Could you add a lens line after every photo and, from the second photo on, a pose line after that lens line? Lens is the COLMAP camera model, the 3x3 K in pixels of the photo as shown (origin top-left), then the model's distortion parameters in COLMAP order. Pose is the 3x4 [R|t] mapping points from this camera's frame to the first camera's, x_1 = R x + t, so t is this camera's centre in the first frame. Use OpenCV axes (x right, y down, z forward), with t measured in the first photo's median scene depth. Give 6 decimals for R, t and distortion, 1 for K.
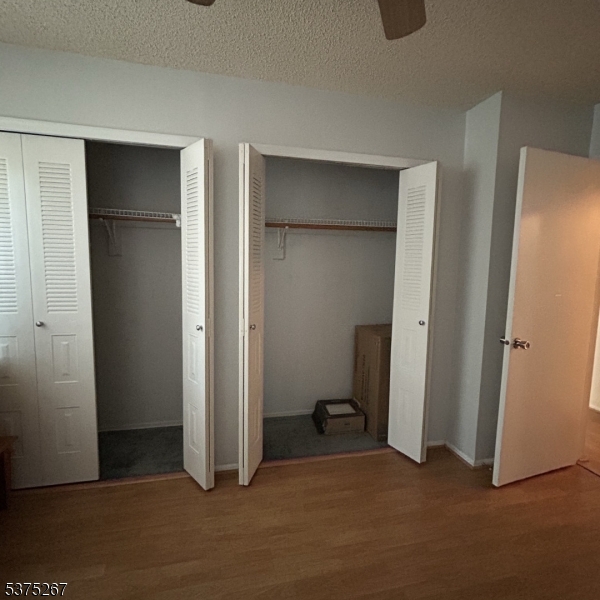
lens RADIAL K [[347.8, 0, 301.2], [0, 347.8, 295.3], [0, 0, 1]] dist [-0.000881, -0.001430]
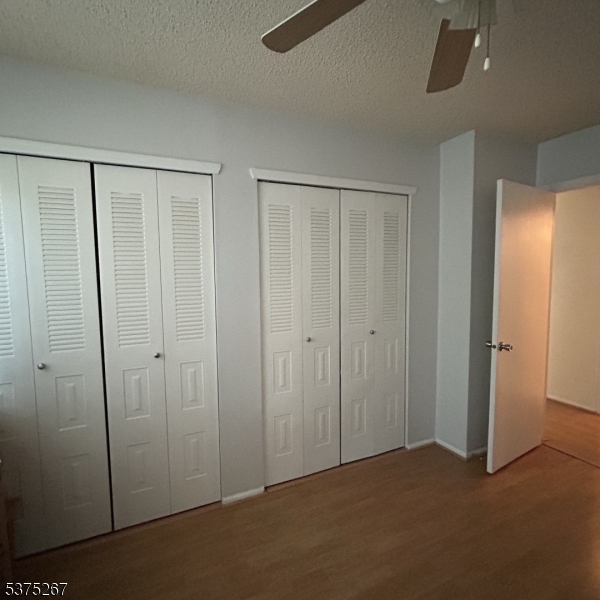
lens RADIAL K [[337.5, 0, 300.0], [0, 337.5, 300.0], [0, 0, 1]] dist [-0.000916, -0.000843]
pose [[0.980177, -0.050476, 0.191584, -0.247251], [0.054692, 0.998362, -0.016783, -0.034515], [-0.190423, 0.026928, 0.981333, 0.019303]]
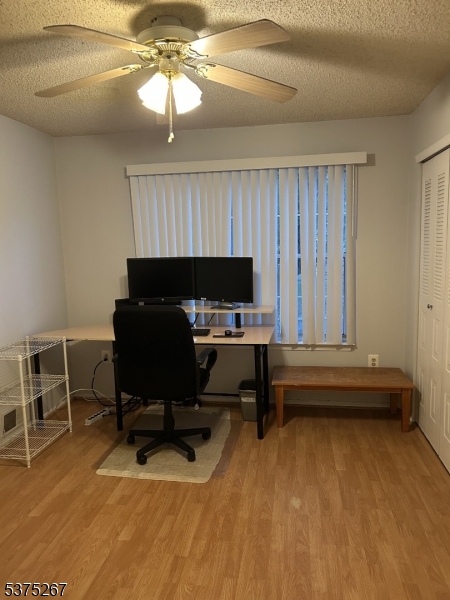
lens RADIAL K [[450.9, 0, 215.1], [0, 450.9, 300.2], [0, 0, 1]] dist [0.024595, -0.004151]
pose [[-0.396080, 0.107070, -0.911952, 0.976245], [-0.069734, 0.986802, 0.146145, -0.114940], [0.915564, 0.121480, -0.383386, 0.873246]]
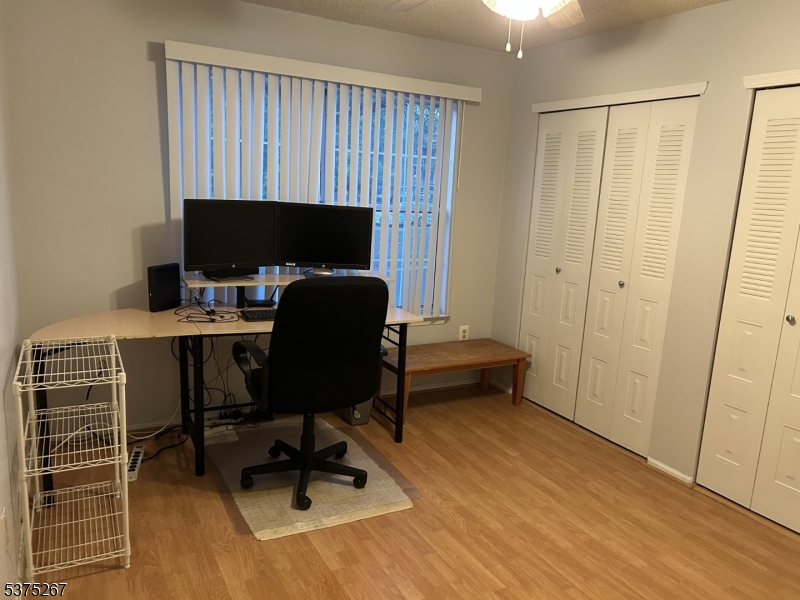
lens RADIAL K [[612.1, 0, 400.0], [0, 612.1, 300.0], [0, 0, 1]] dist [0.073044, -0.070802]
pose [[0.264440, 0.174405, -0.948501, 1.063979], [-0.141173, 0.979918, 0.140823, -0.033572], [0.954013, 0.096664, 0.283751, -0.100661]]
